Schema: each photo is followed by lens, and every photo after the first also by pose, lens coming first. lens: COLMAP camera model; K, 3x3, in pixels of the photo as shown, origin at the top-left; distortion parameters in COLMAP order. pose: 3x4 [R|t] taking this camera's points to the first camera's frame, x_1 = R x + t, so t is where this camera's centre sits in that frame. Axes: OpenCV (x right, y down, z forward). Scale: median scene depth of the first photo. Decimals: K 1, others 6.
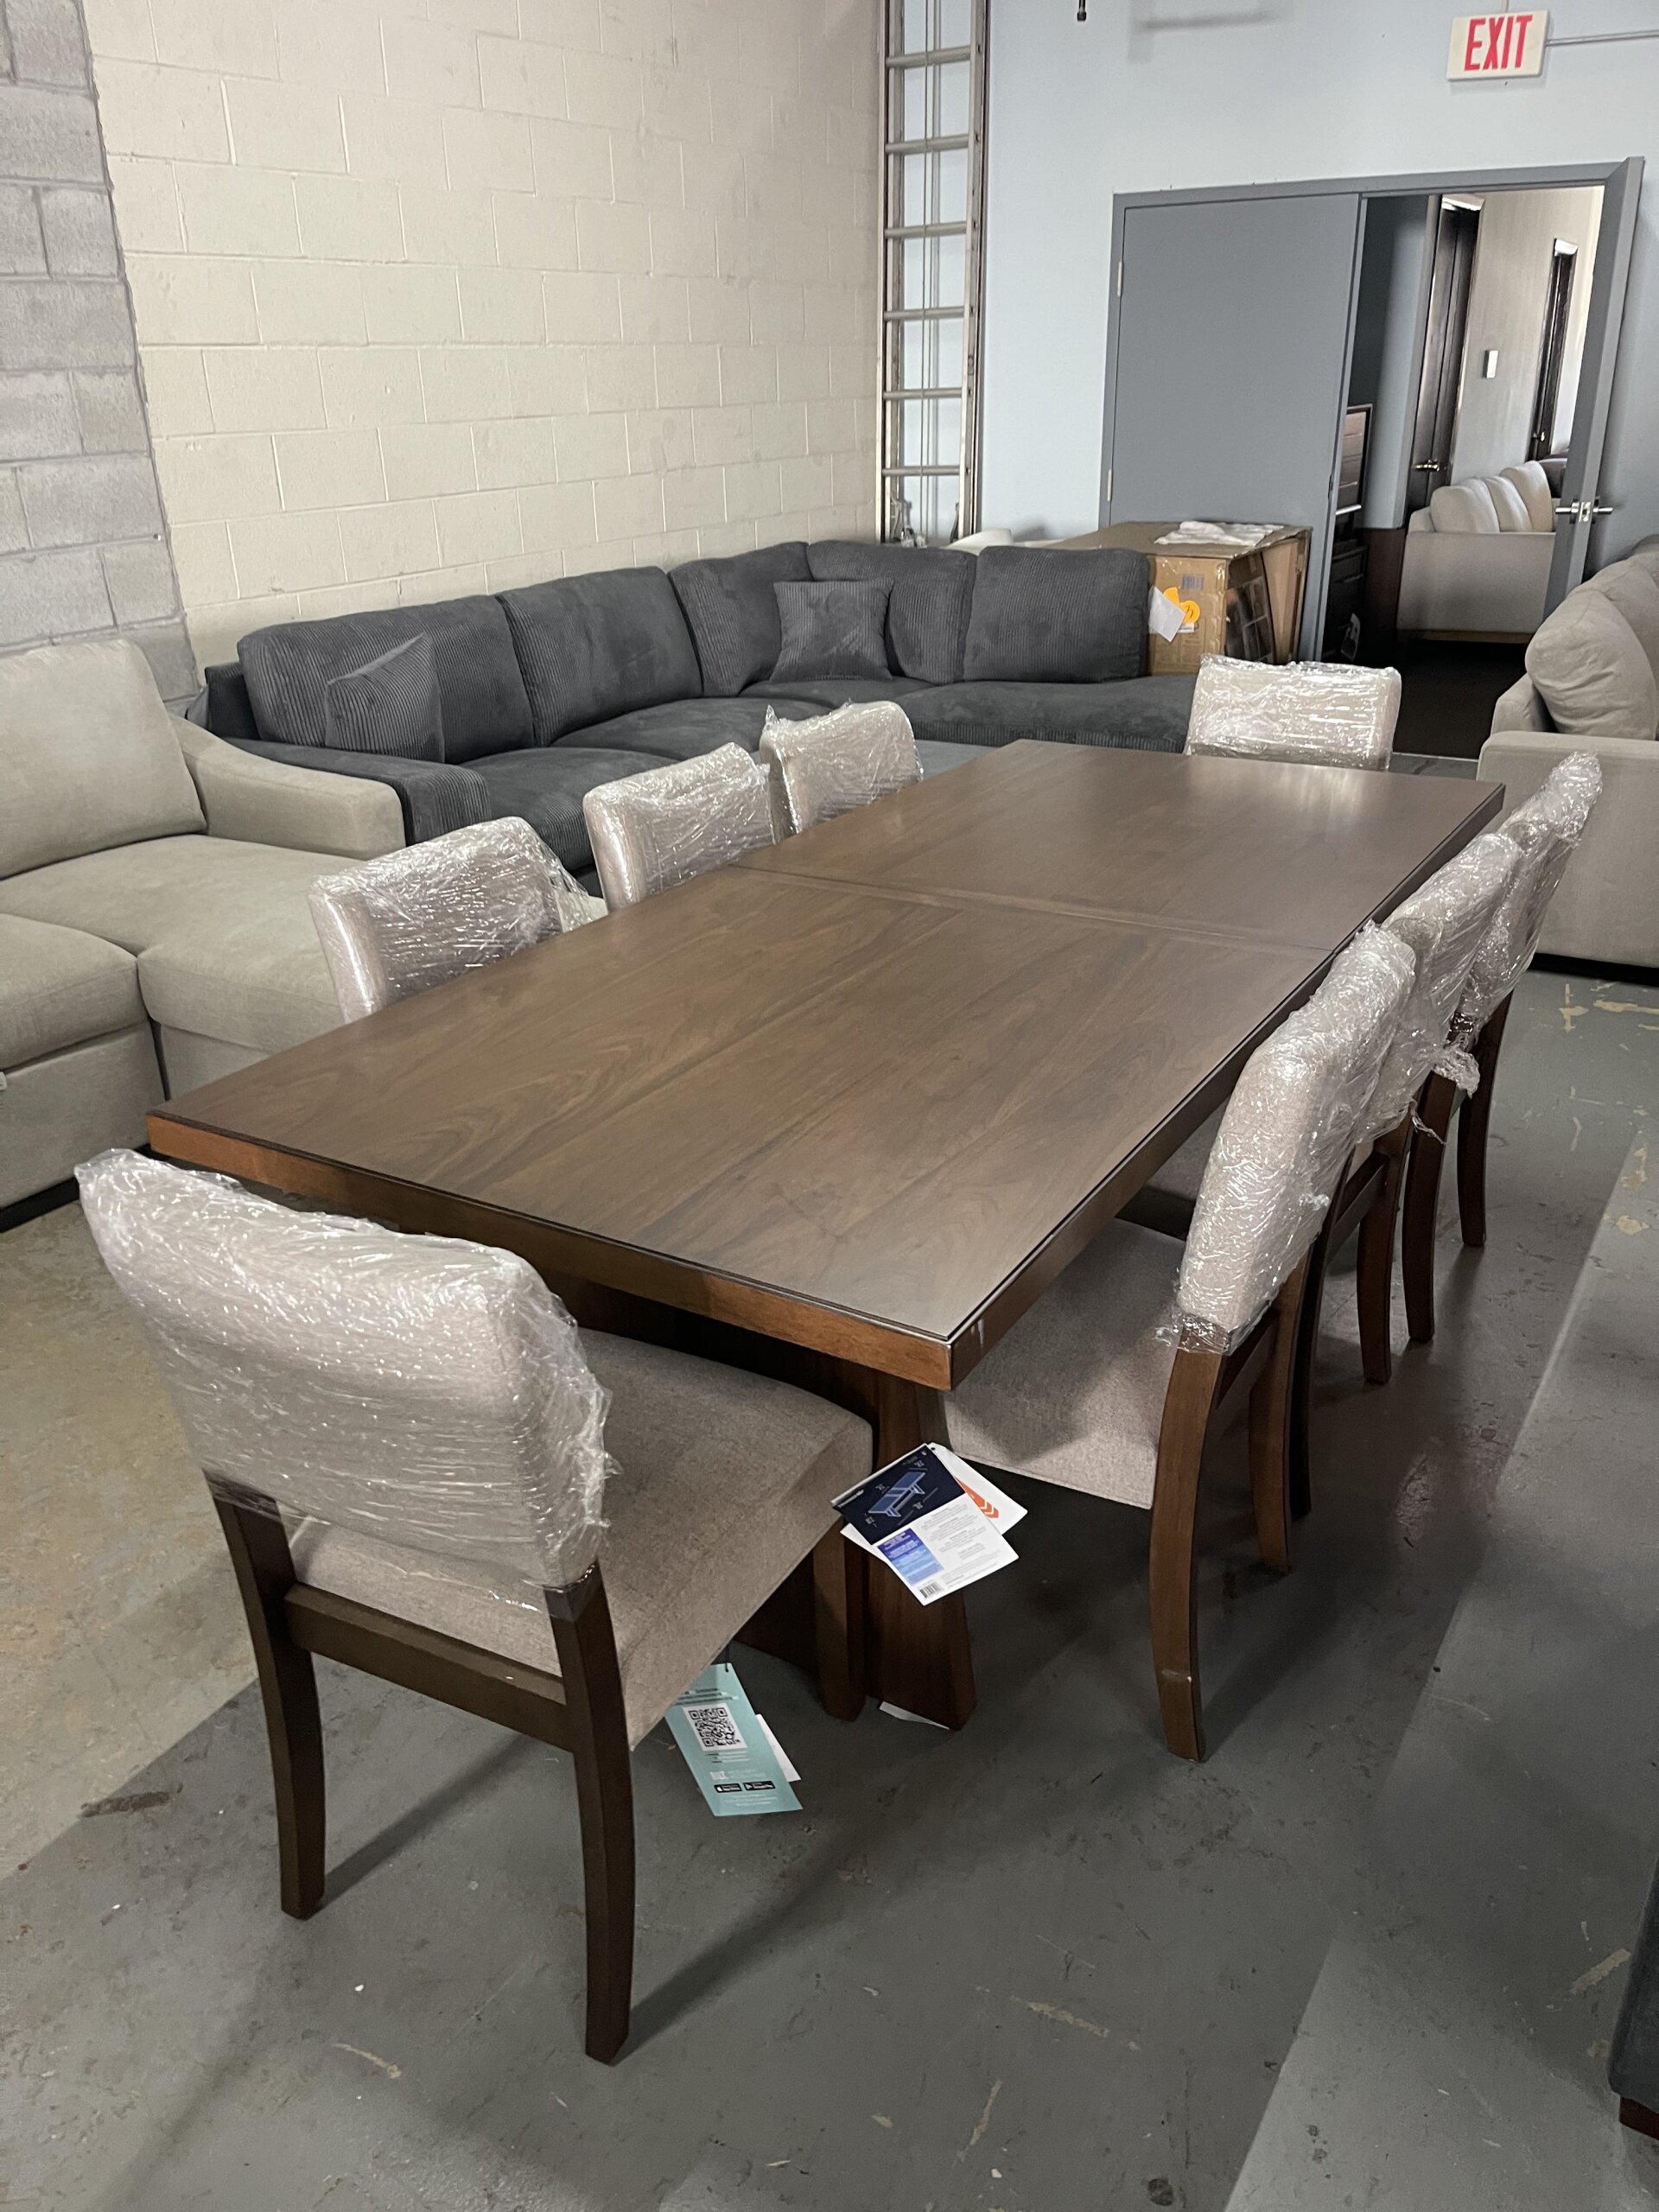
lens RADIAL K [[1673.4, 0, 826.0], [0, 1673.4, 1137.5], [0, 0, 1]] dist [0.077536, -0.122863]
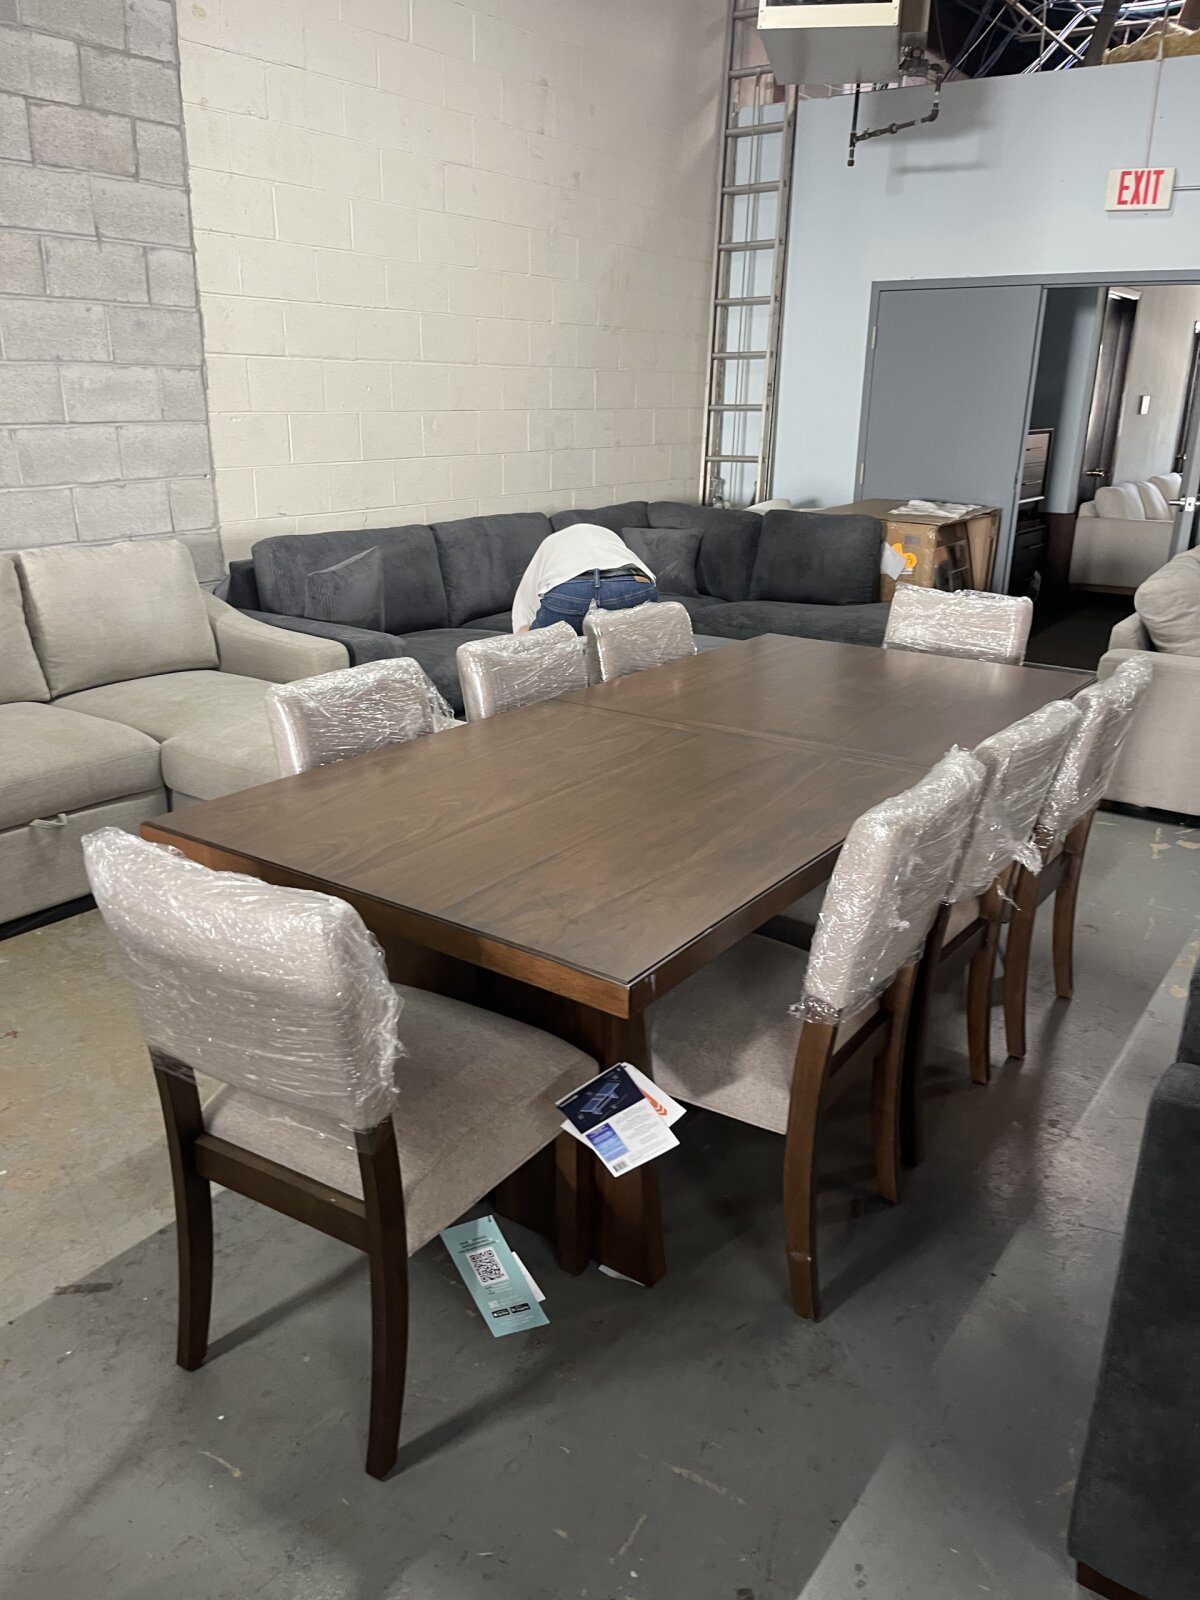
lens RADIAL K [[1231.2, 0, 604.1], [0, 1231.2, 827.0], [0, 0, 1]] dist [0.064656, -0.111213]
pose [[0.996386, 0.060168, -0.059952, 0.064364], [-0.065387, 0.993860, -0.089262, 0.047159], [0.054213, 0.092859, 0.994202, -0.074398]]
